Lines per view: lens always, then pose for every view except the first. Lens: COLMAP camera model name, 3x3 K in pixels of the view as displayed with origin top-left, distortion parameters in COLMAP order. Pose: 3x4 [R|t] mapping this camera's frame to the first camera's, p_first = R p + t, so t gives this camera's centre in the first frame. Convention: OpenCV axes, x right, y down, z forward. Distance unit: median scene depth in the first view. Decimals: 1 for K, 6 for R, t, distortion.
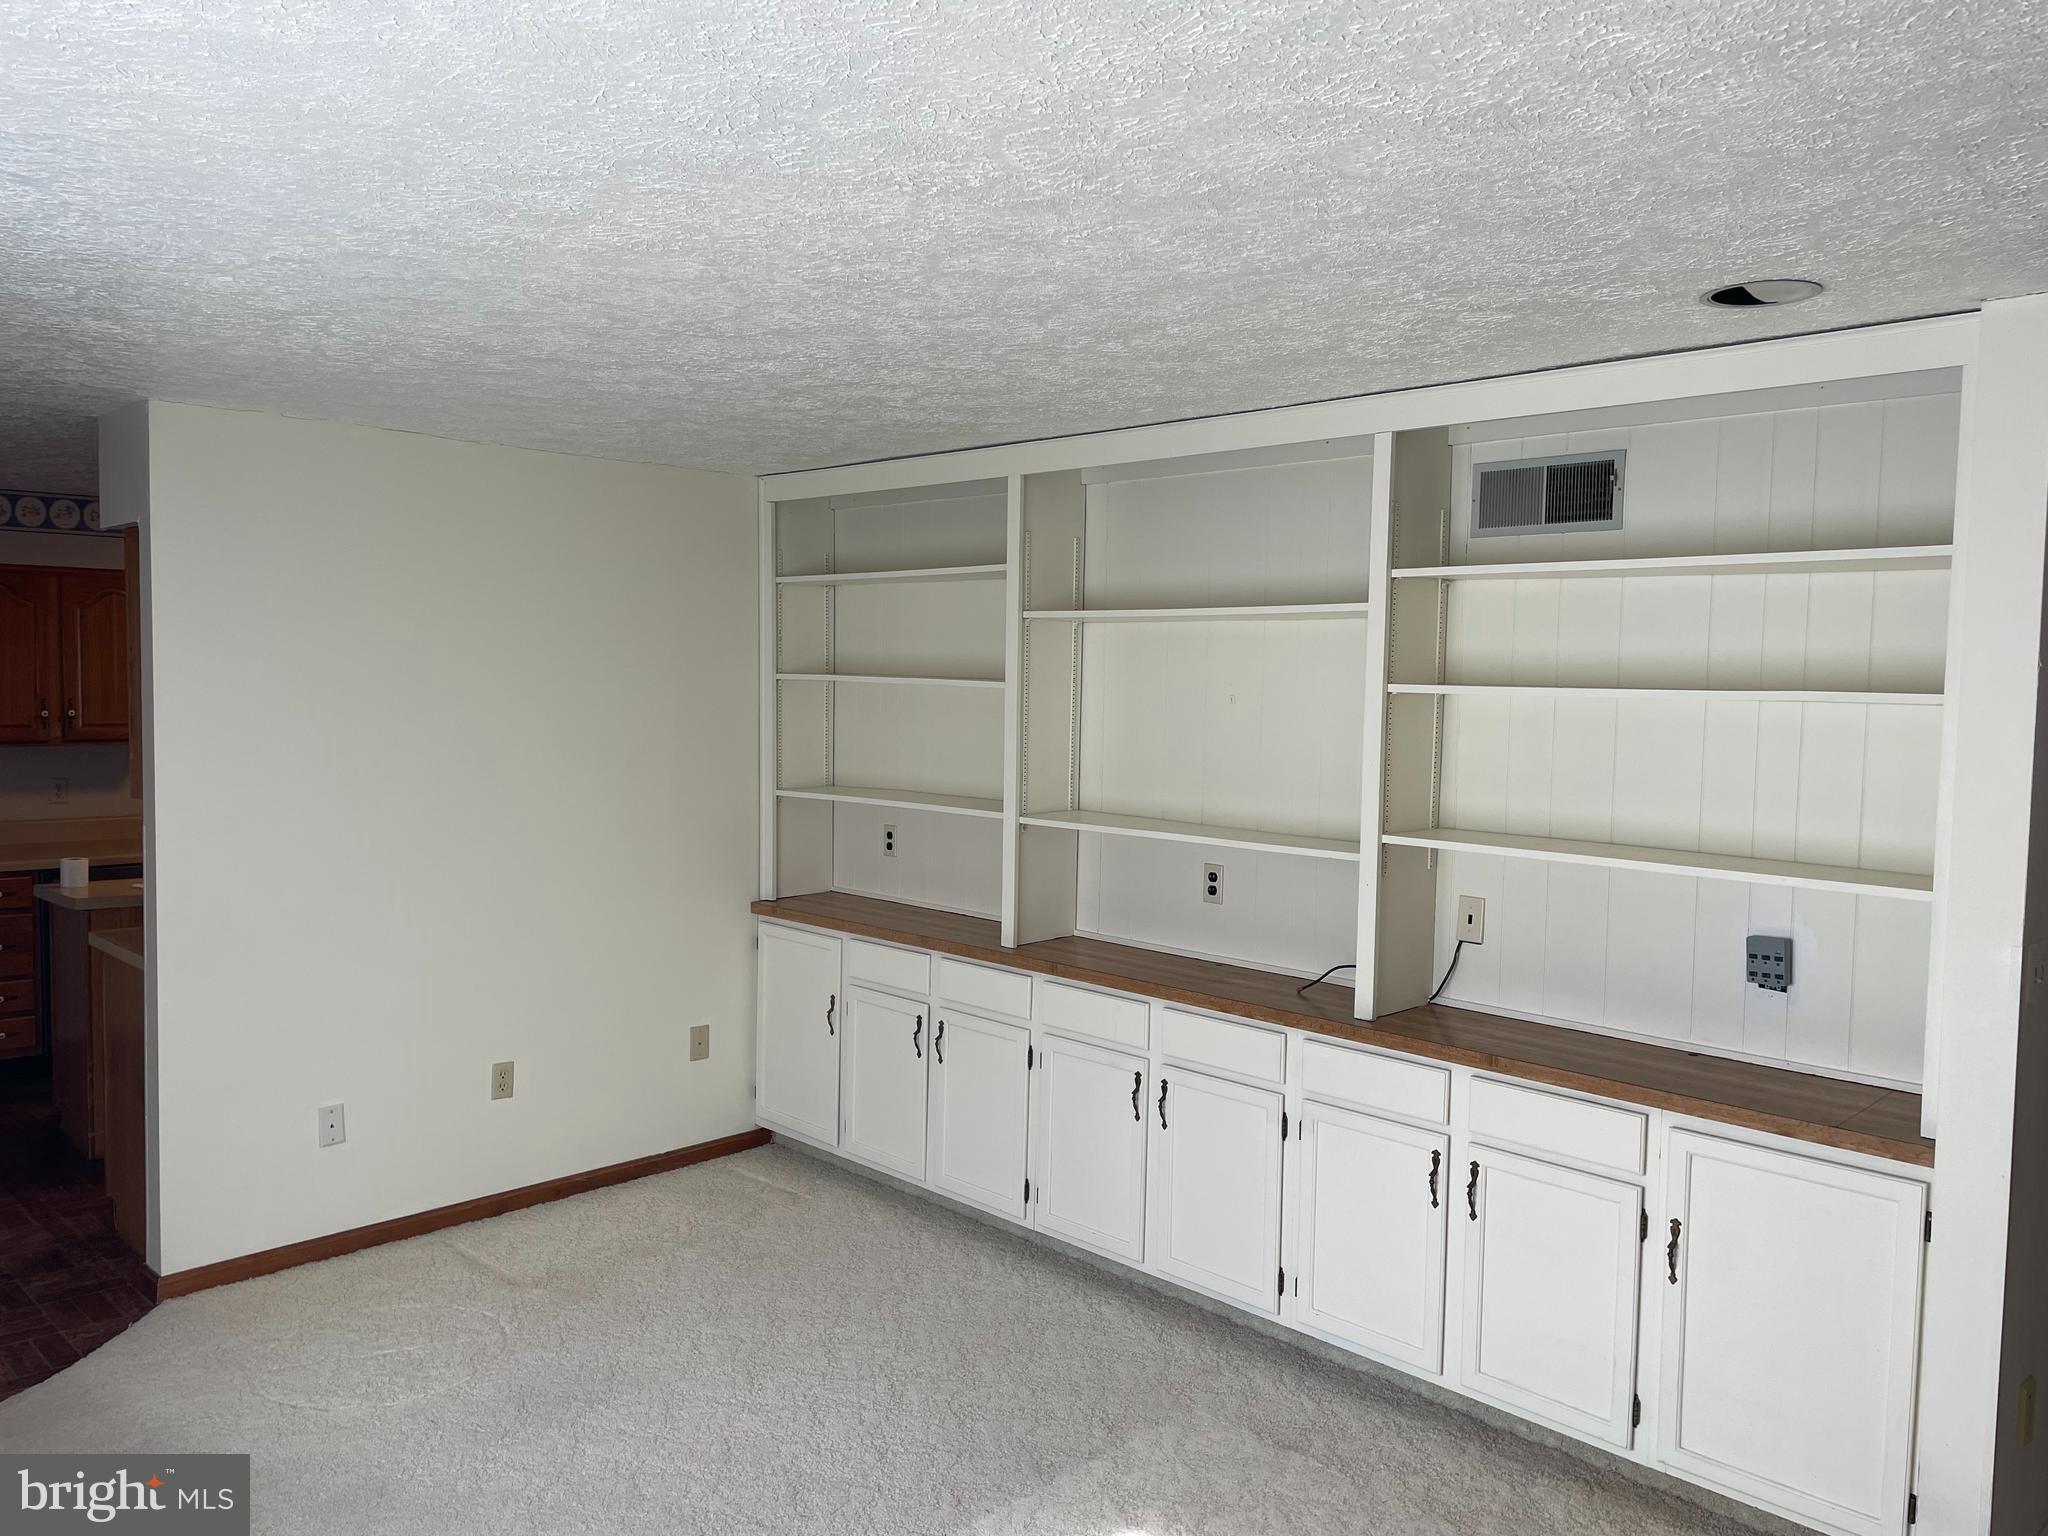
lens RADIAL K [[1594.3, 0, 1024.0], [0, 1594.3, 768.0], [0, 0, 1]] dist [0.094859, -0.002630]
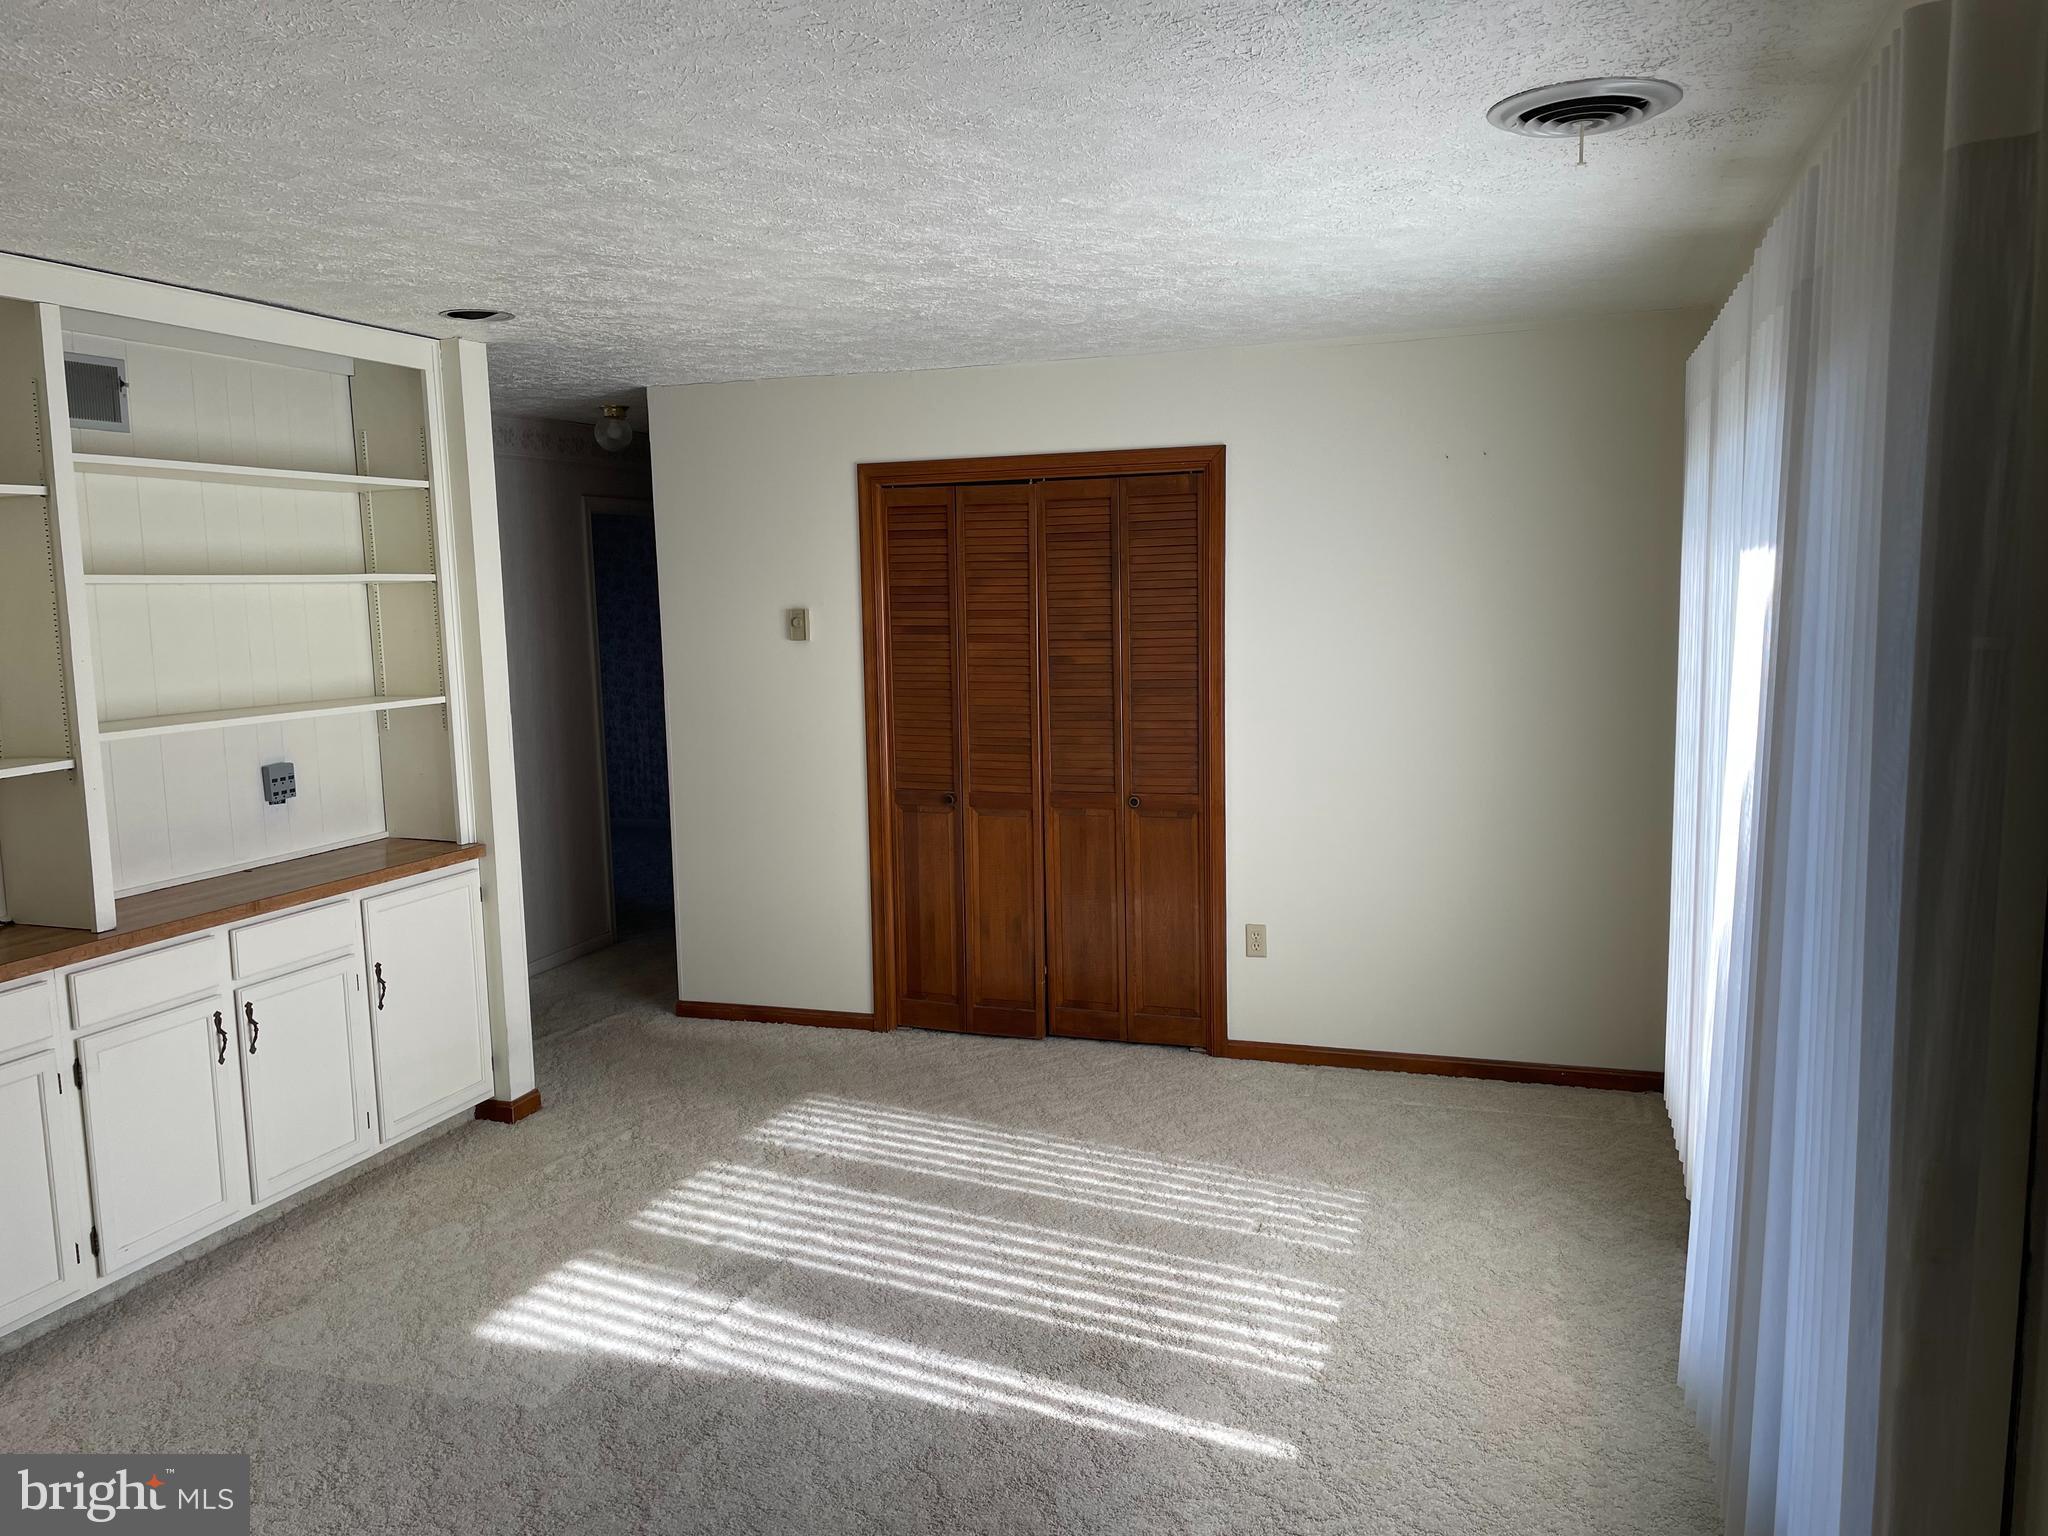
lens RADIAL K [[1594.3, 0, 1024.0], [0, 1594.3, 768.0], [0, 0, 1]] dist [0.094859, -0.002630]
pose [[-0.454423, -0.120954, 0.882536, -0.957764], [0.057080, 0.984749, 0.164353, -0.073541], [-0.888955, 0.125061, -0.440589, 1.012994]]
